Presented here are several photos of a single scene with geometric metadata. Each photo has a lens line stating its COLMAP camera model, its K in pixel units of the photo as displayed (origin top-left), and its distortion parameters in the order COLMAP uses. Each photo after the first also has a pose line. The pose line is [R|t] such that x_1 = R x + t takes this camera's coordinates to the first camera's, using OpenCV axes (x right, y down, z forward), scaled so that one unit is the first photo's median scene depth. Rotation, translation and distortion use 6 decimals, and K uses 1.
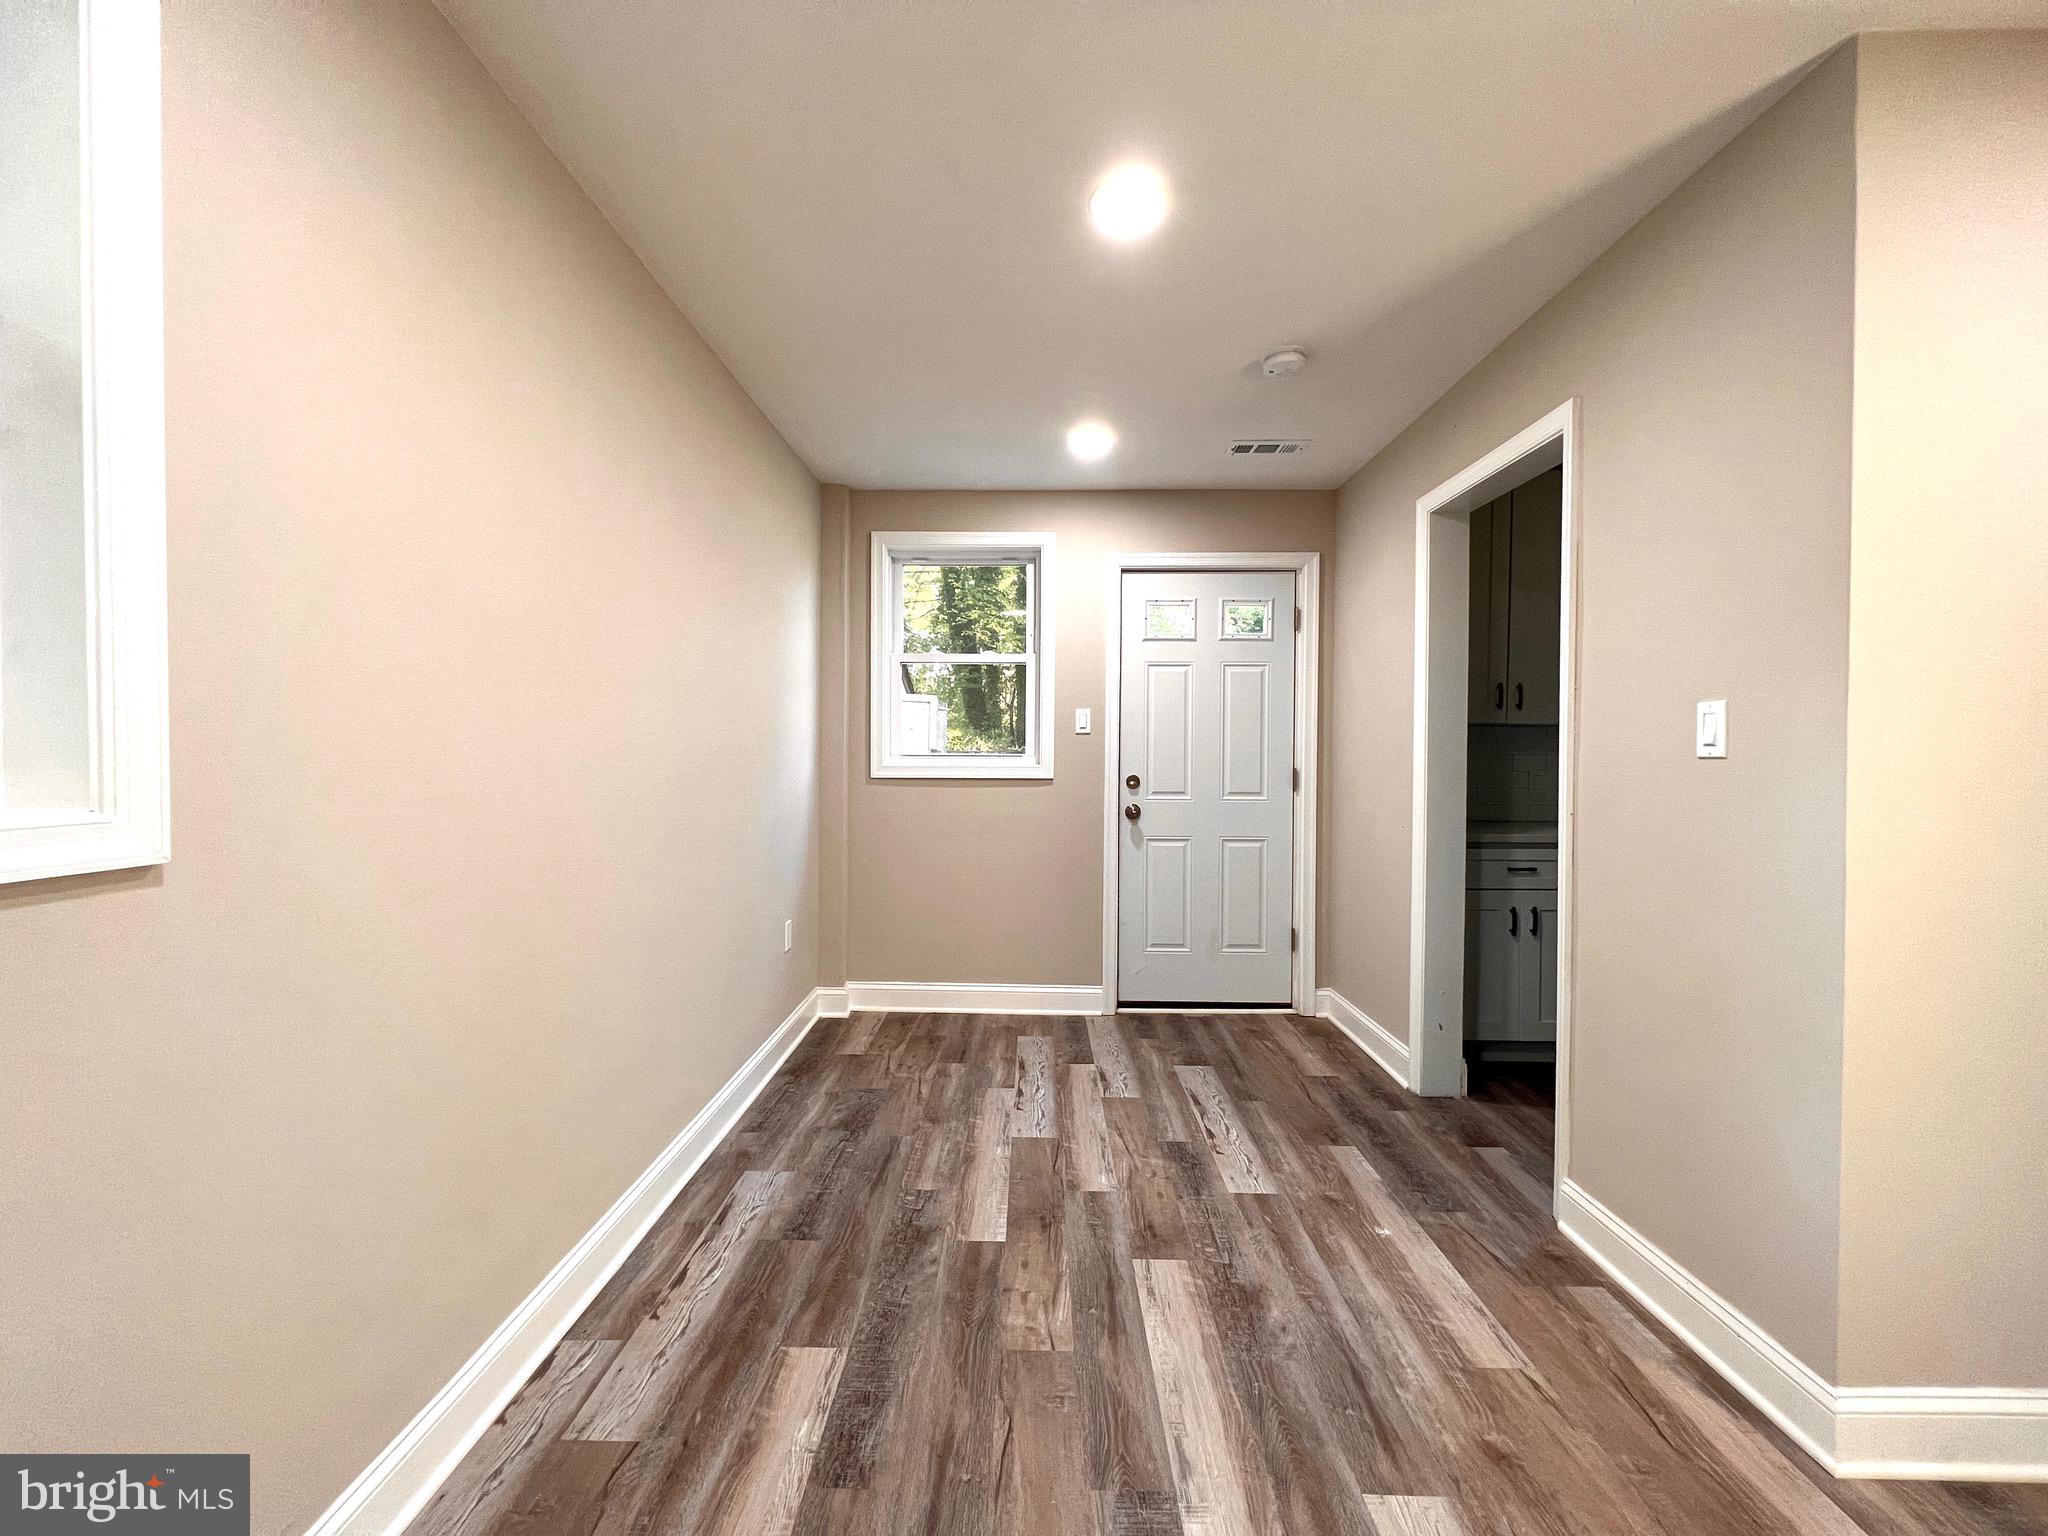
lens RADIAL K [[816.0, 0, 1018.2], [0, 816.0, 762.3], [0, 0, 1]] dist [-0.001245, 0.000073]
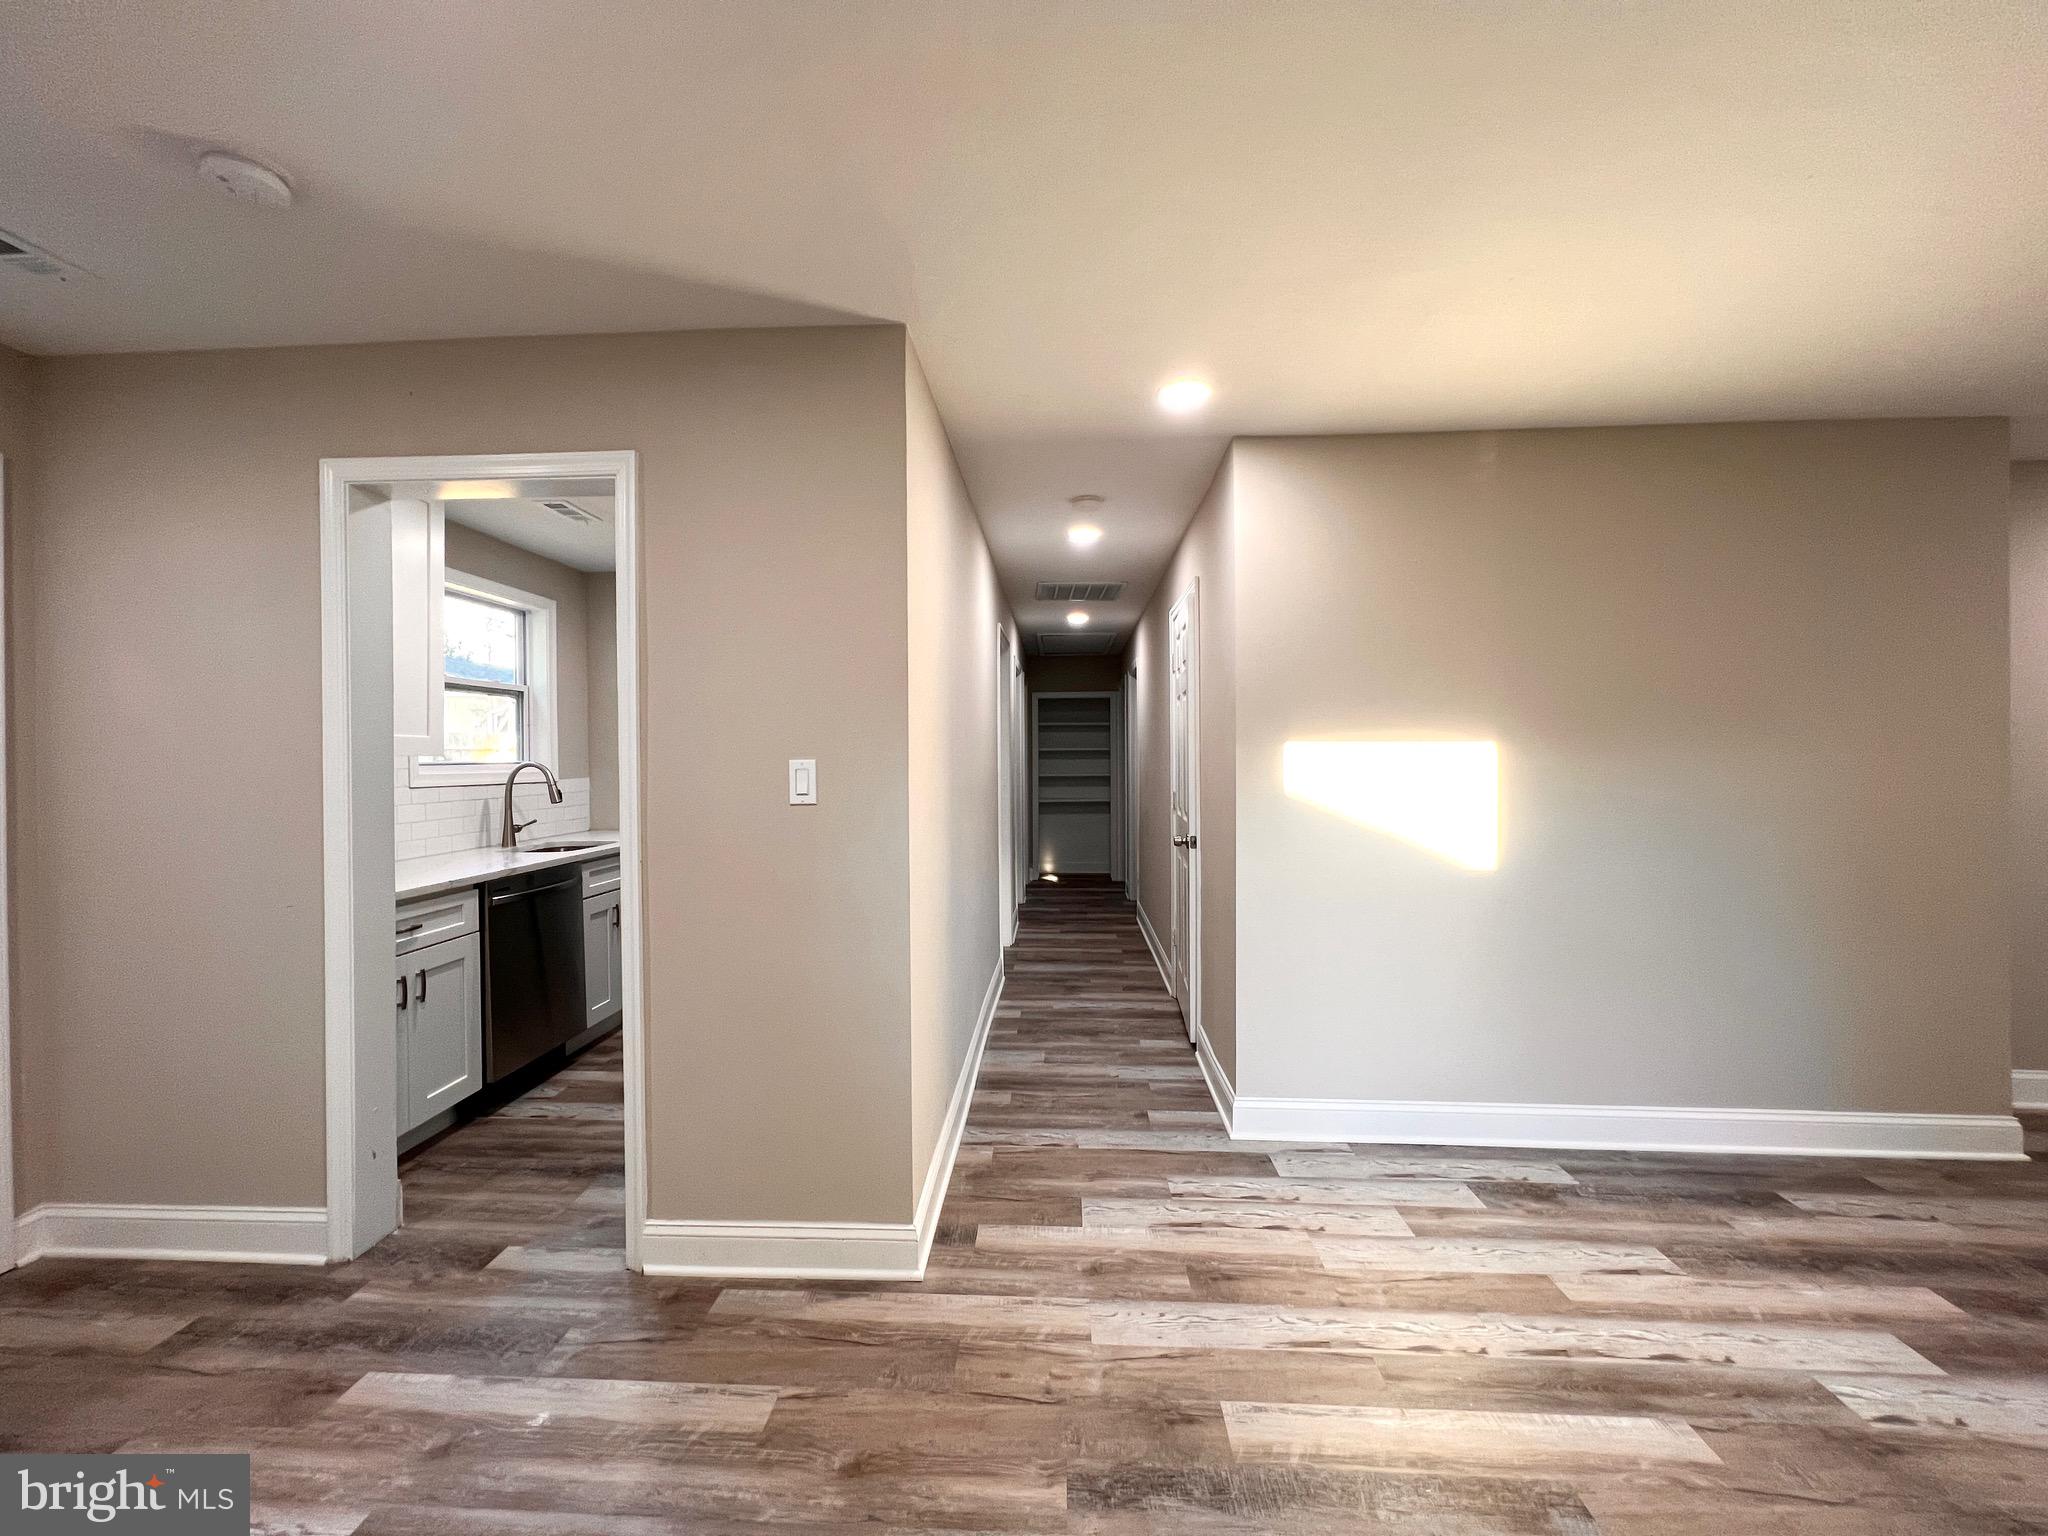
lens RADIAL K [[816.0, 0, 1018.2], [0, 816.0, 762.3], [0, 0, 1]] dist [-0.001245, 0.000073]
pose [[0.031190, -0.012420, 0.999436, -0.308360], [0.018305, 0.999762, 0.011853, -0.061021], [-0.999346, 0.017925, 0.031410, 0.478201]]
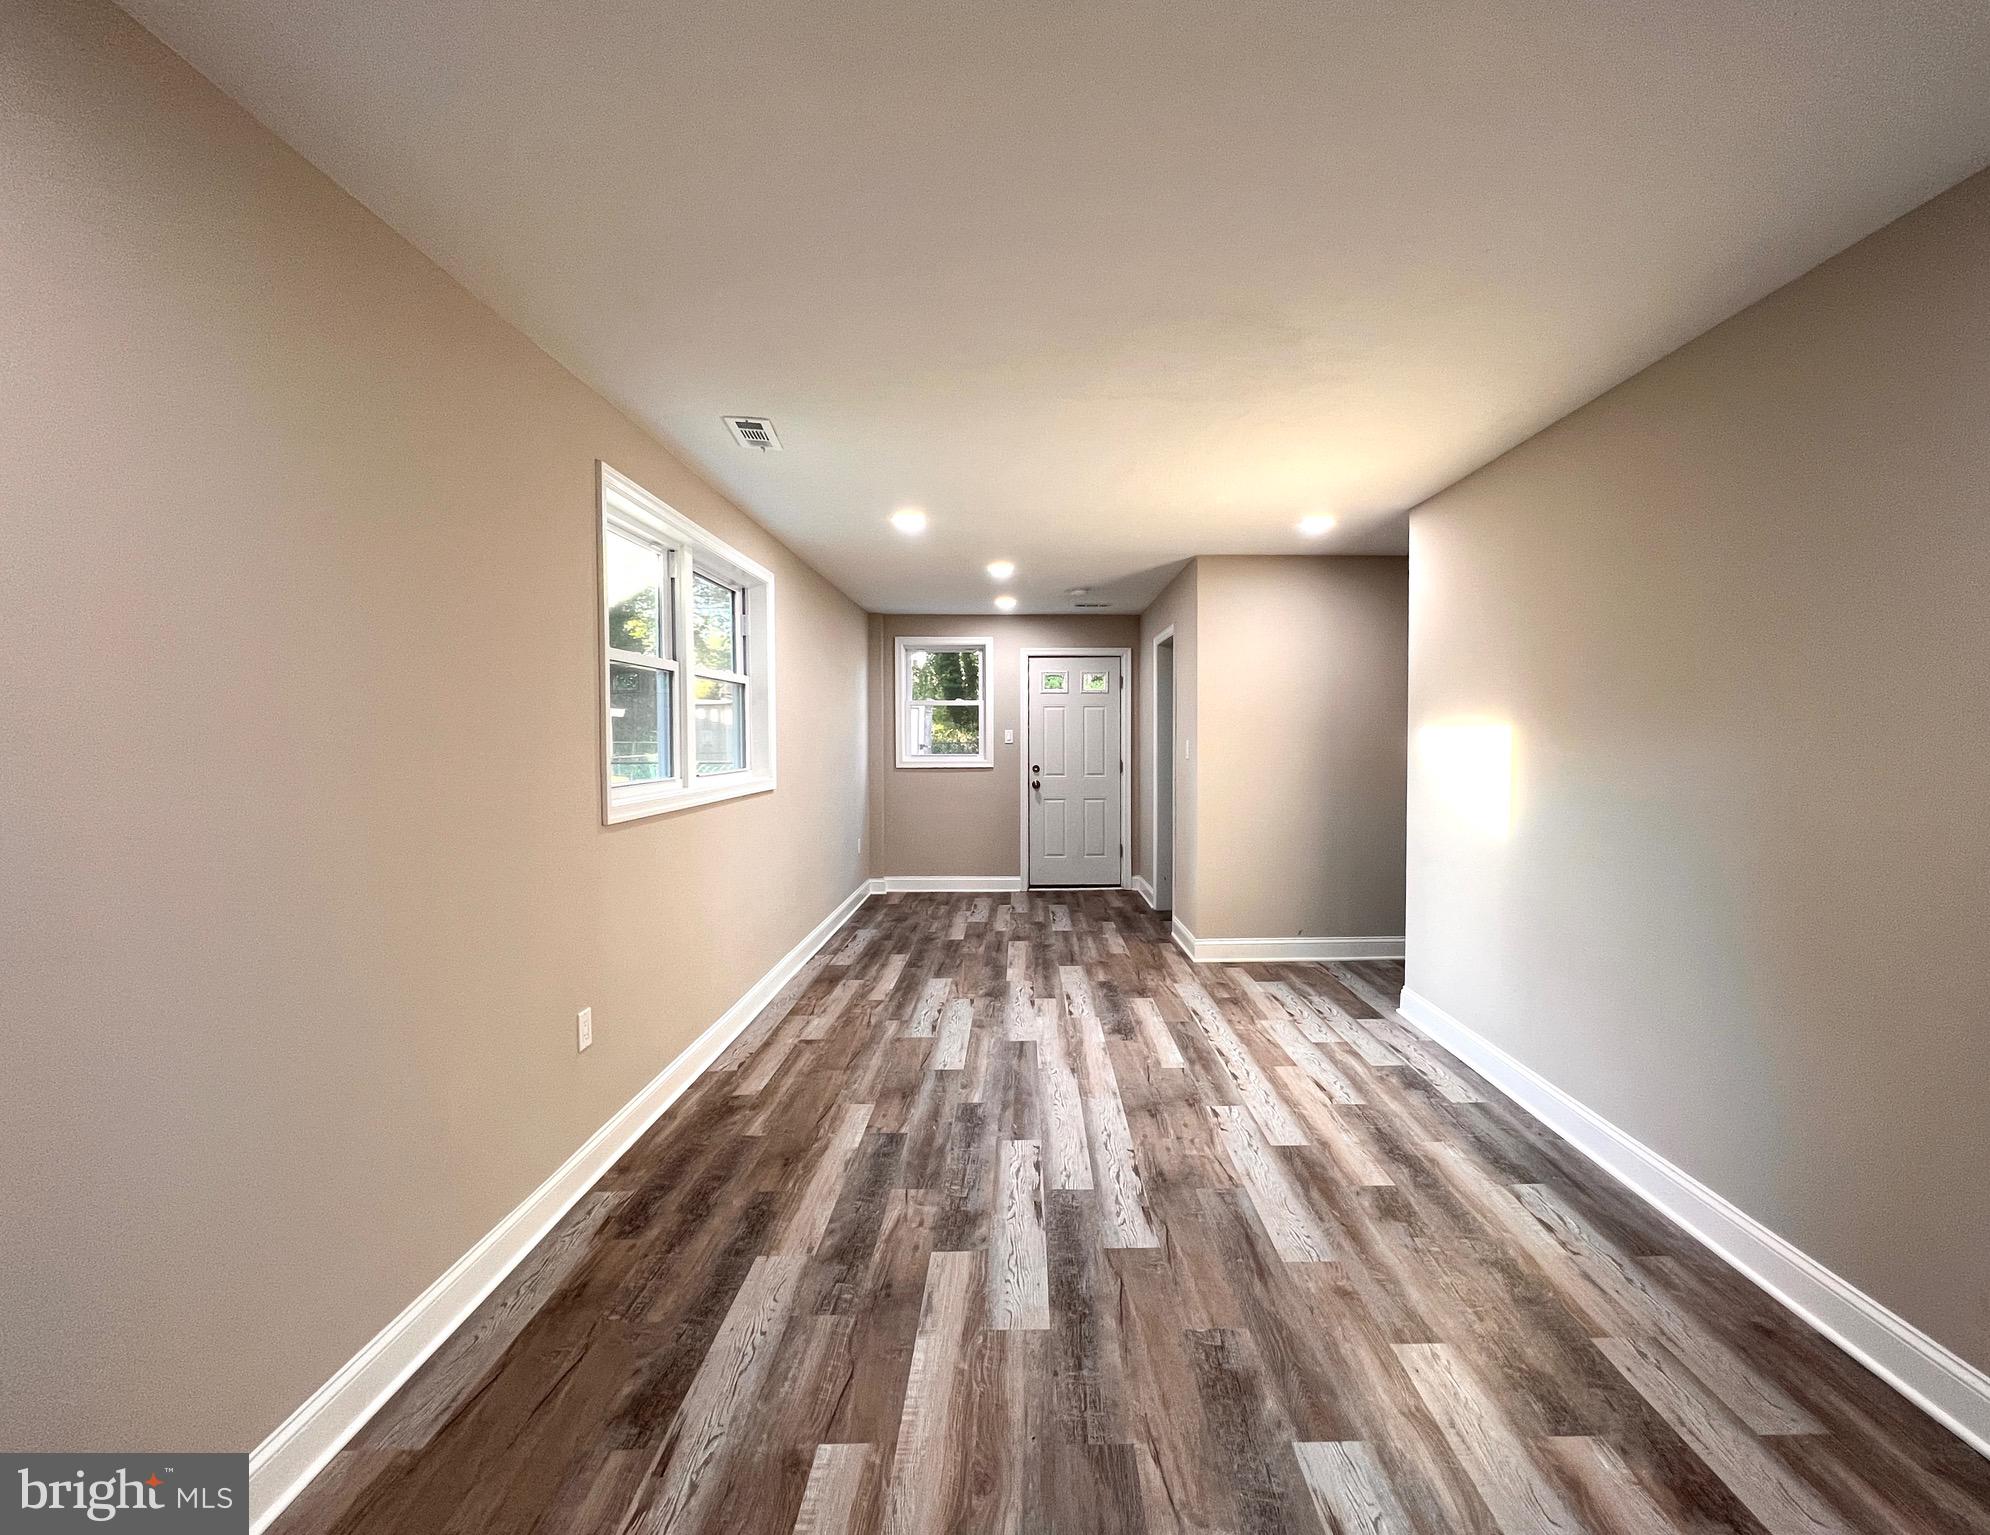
lens RADIAL K [[849.5, 0, 1039.5], [0, 849.5, 766.4], [0, 0, 1]] dist [-0.000060, 0.000059]
pose [[0.999019, -0.010031, 0.043125, 0.112855], [0.009110, 0.999727, 0.021493, -0.040629], [-0.043329, -0.021079, 0.998838, -1.681593]]
